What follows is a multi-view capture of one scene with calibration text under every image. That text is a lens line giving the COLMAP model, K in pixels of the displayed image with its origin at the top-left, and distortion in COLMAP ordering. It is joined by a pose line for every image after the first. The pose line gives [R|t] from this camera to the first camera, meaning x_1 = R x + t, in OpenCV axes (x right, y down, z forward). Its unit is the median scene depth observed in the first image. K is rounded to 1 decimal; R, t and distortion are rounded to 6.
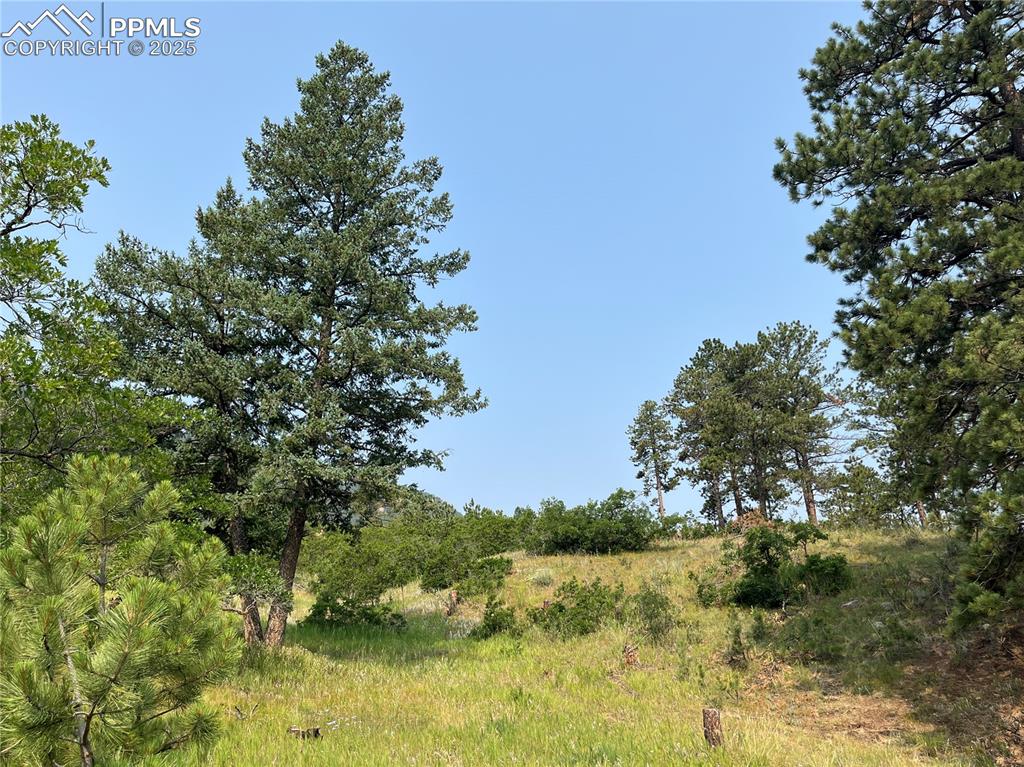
lens RADIAL K [[778.9, 0, 510.0], [0, 778.9, 382.0], [0, 0, 1]] dist [0.031294, 0.000262]
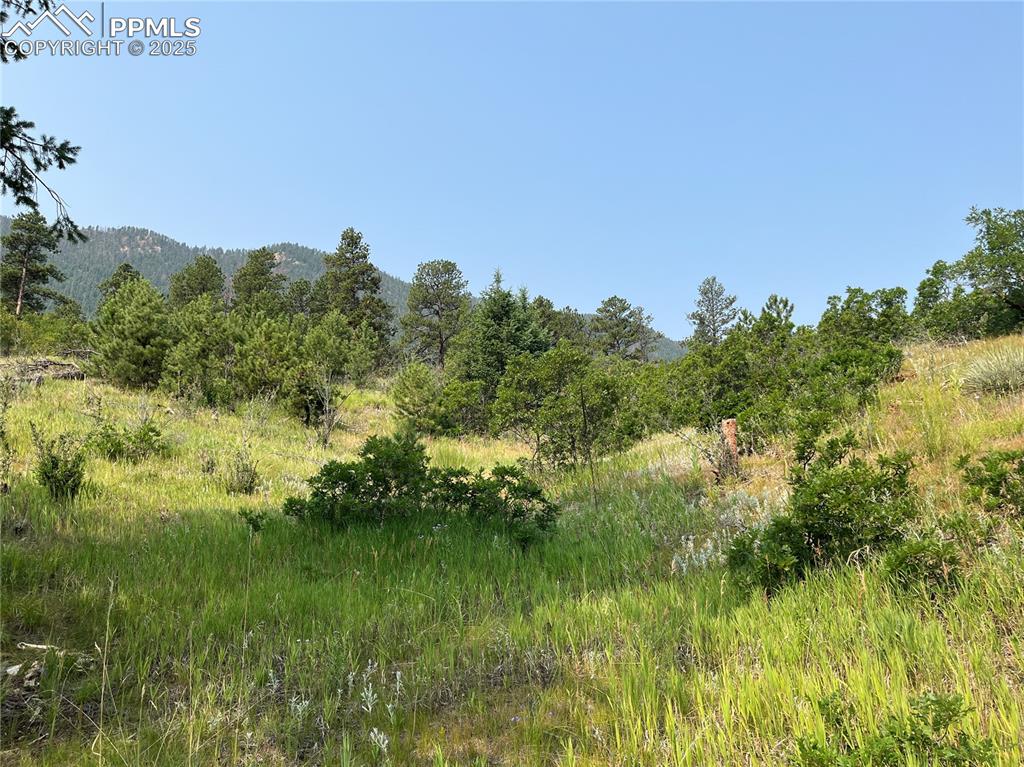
lens RADIAL K [[773.4, 0, 503.5], [0, 773.4, 378.7], [0, 0, 1]] dist [0.061469, -0.080319]
pose [[0.881962, -0.088342, -0.462968, 0.006909], [0.163795, 0.978502, 0.125319, 0.150776], [0.441944, -0.186359, 0.877471, 0.517203]]
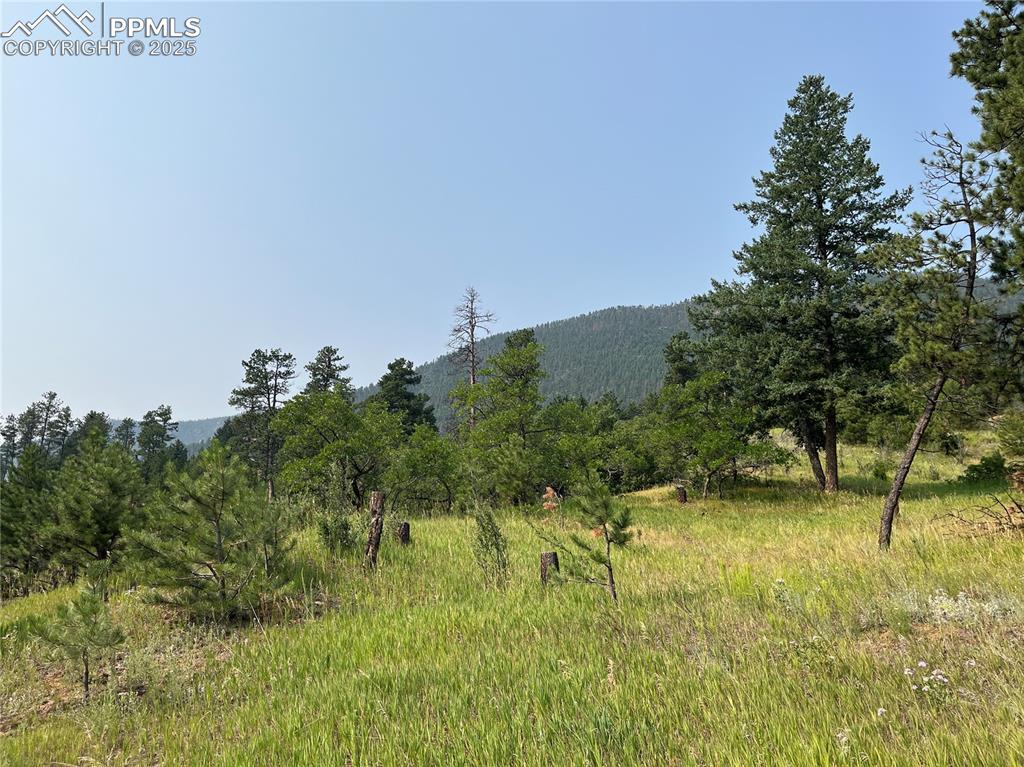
lens RADIAL K [[773.4, 0, 508.2], [0, 773.4, 385.4], [0, 0, 1]] dist [0.061469, -0.080319]
pose [[0.344442, -0.204272, -0.916315, 0.496105], [0.310290, 0.945959, -0.094242, 0.034174], [0.886047, -0.251863, 0.389211, -0.088361]]
